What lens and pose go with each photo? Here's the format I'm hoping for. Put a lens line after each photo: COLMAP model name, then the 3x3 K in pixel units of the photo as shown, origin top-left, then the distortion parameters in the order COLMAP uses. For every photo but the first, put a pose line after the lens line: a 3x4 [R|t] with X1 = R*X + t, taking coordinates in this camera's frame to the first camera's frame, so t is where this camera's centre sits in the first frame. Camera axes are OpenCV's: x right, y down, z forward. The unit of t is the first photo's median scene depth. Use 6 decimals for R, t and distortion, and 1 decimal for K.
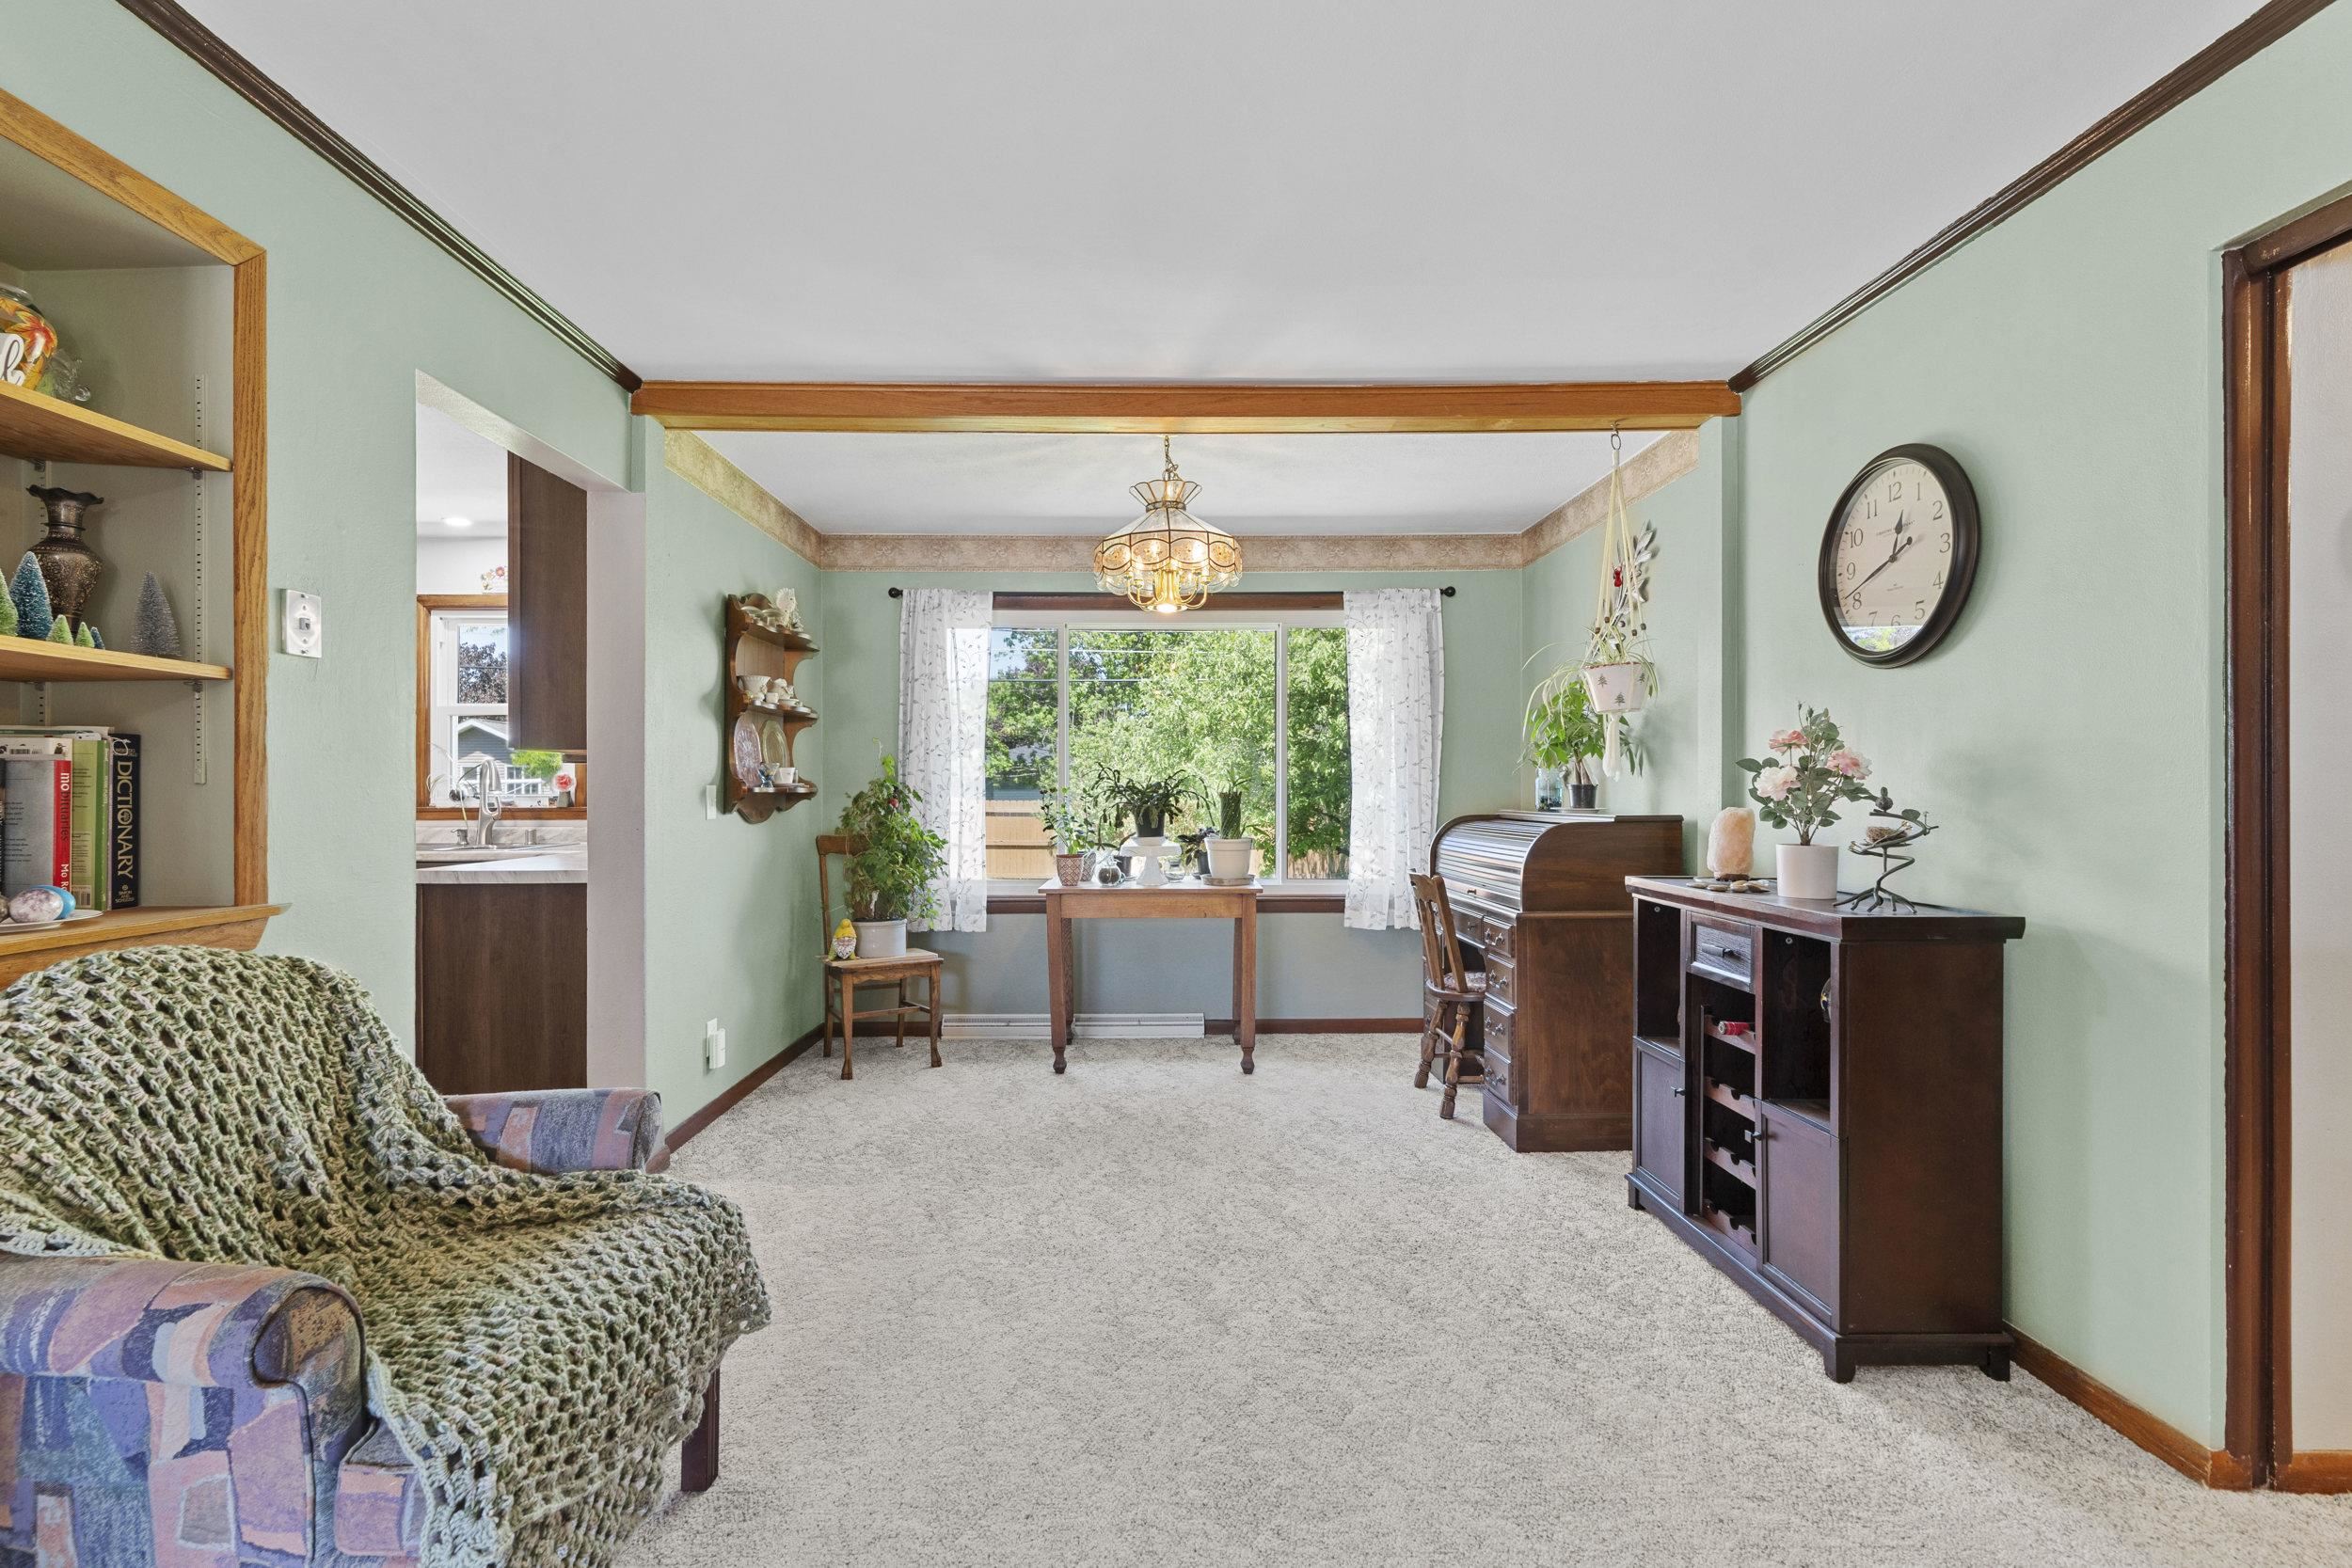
lens RADIAL K [[1060.0, 0, 1159.4], [0, 1060.0, 785.6], [0, 0, 1]] dist [-0.008405, 0.003793]
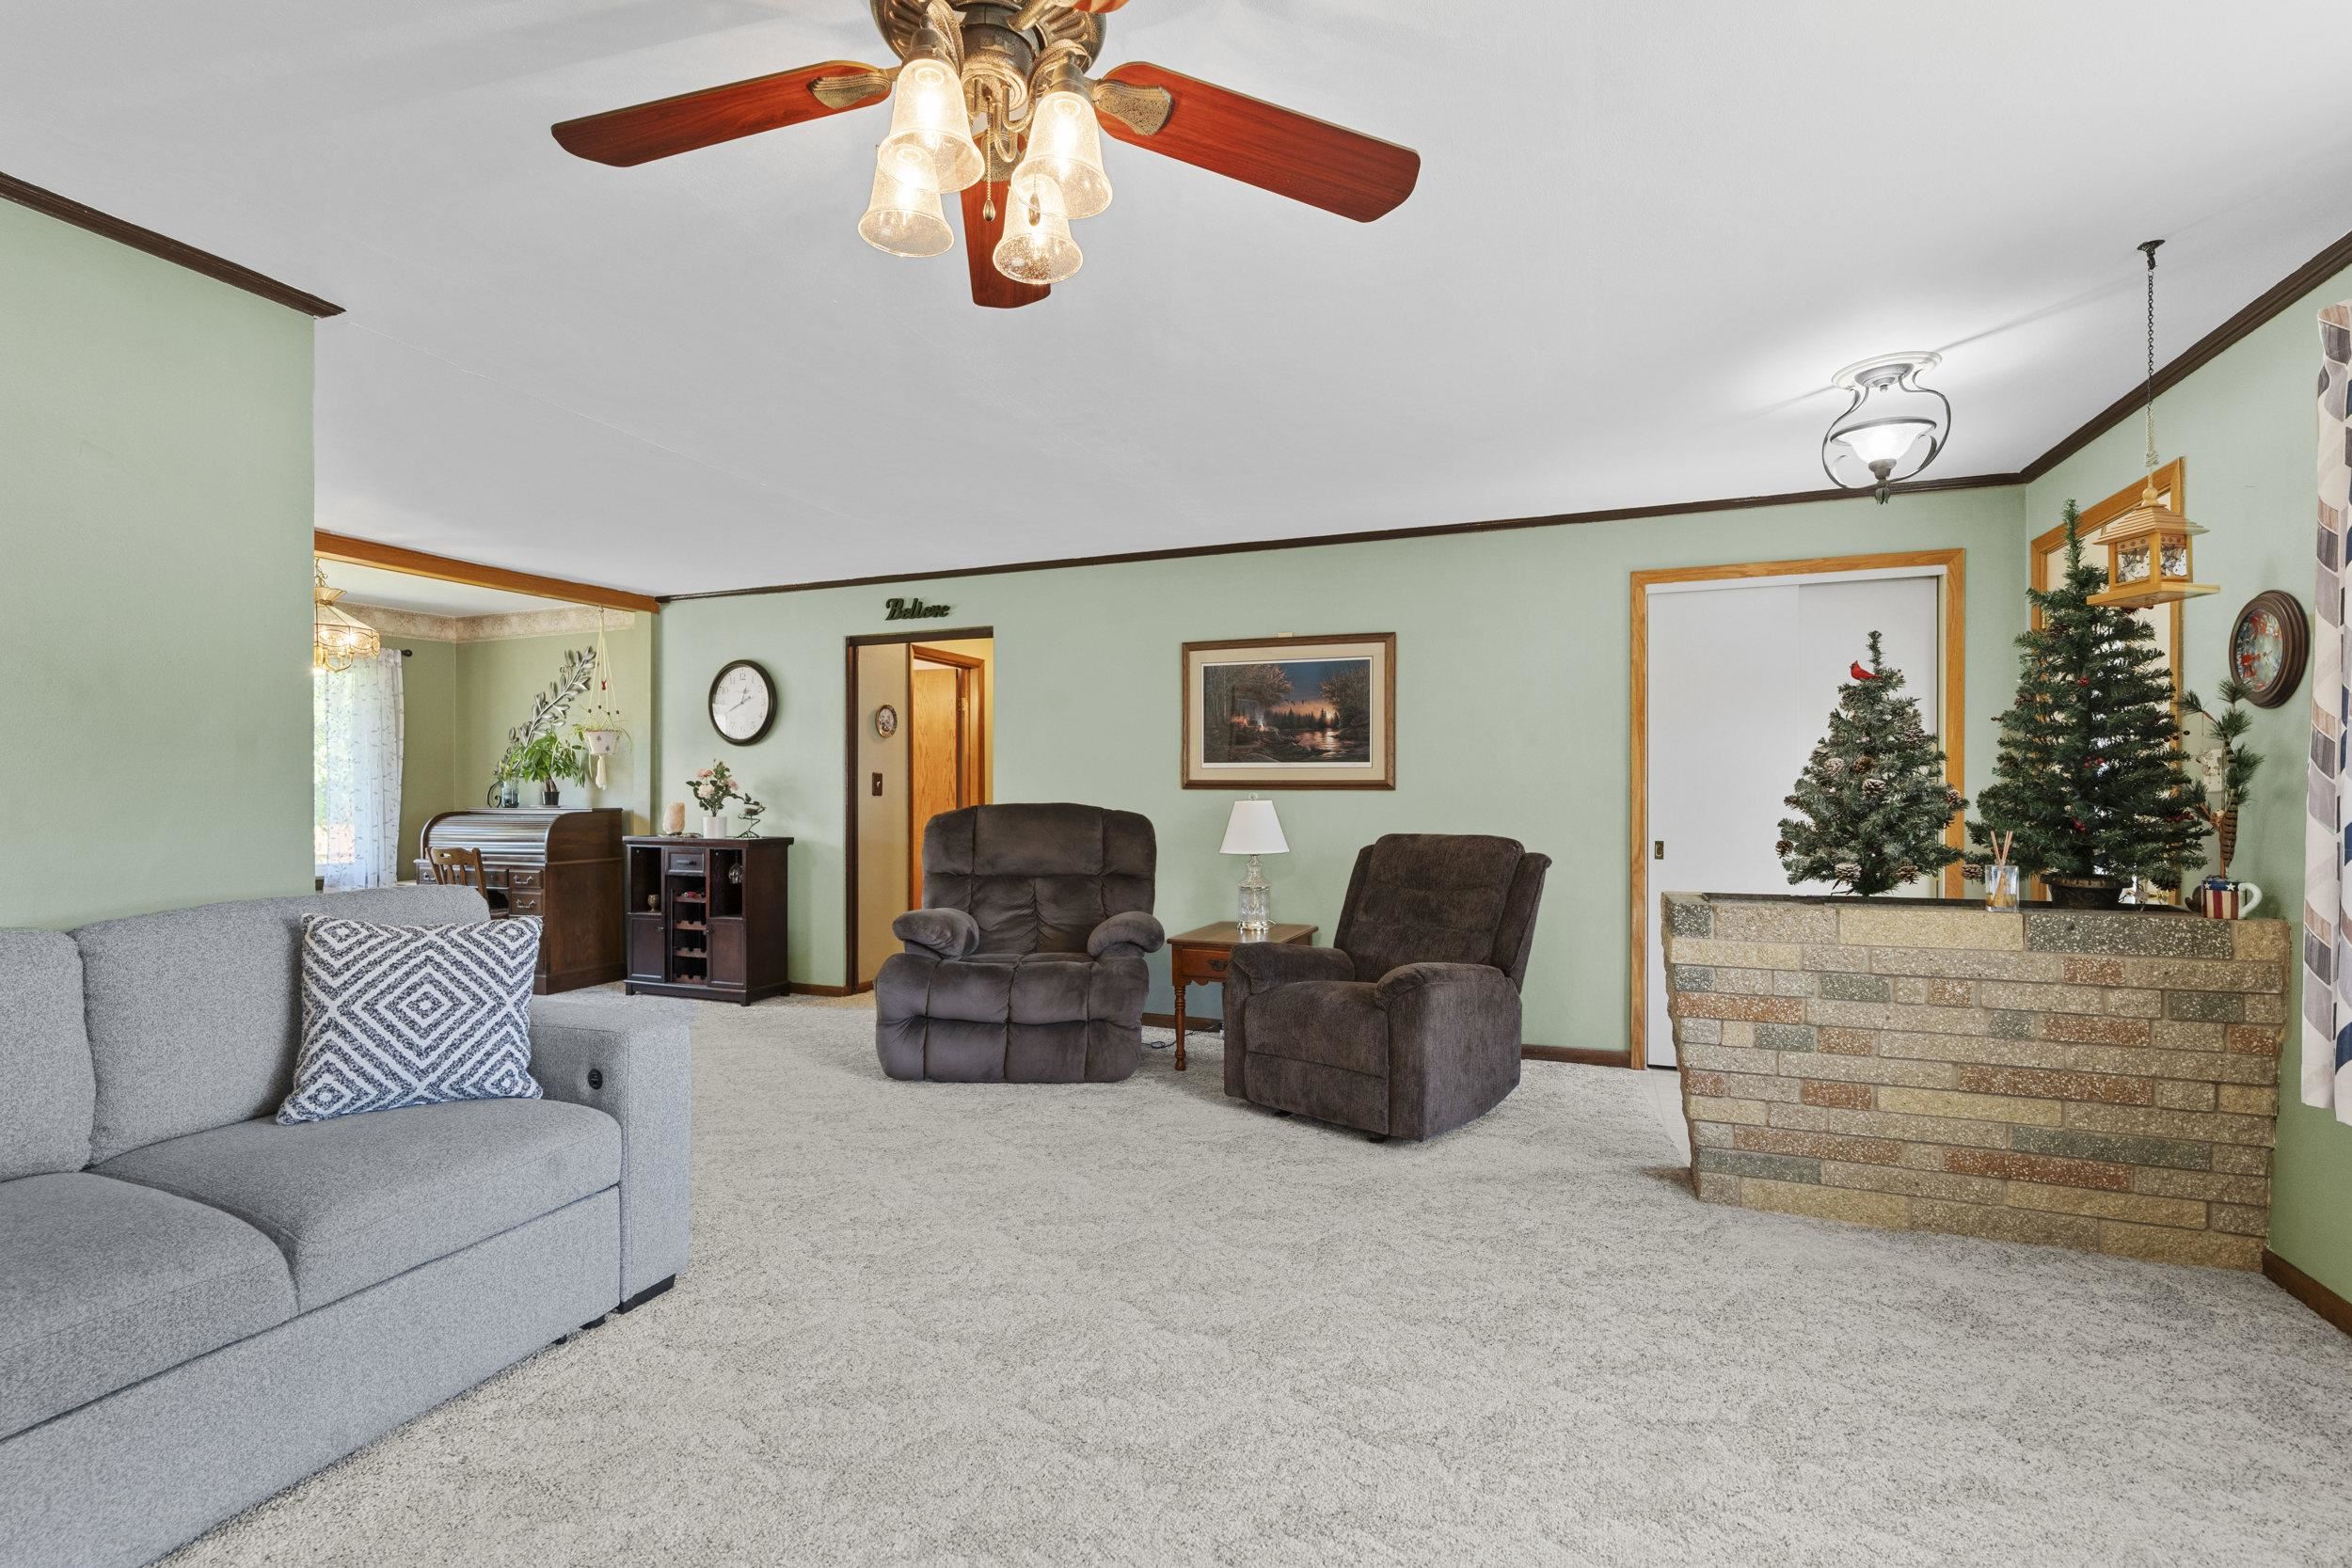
lens RADIAL K [[1060.0, 0, 1169.4], [0, 1060.0, 784.5], [0, 0, 1]] dist [-0.008405, 0.003793]
pose [[0.365824, 0.008296, 0.930647, -1.302166], [-0.002255, 0.999965, -0.008027, -0.001562], [-0.930681, 0.000838, 0.365830, -0.887795]]
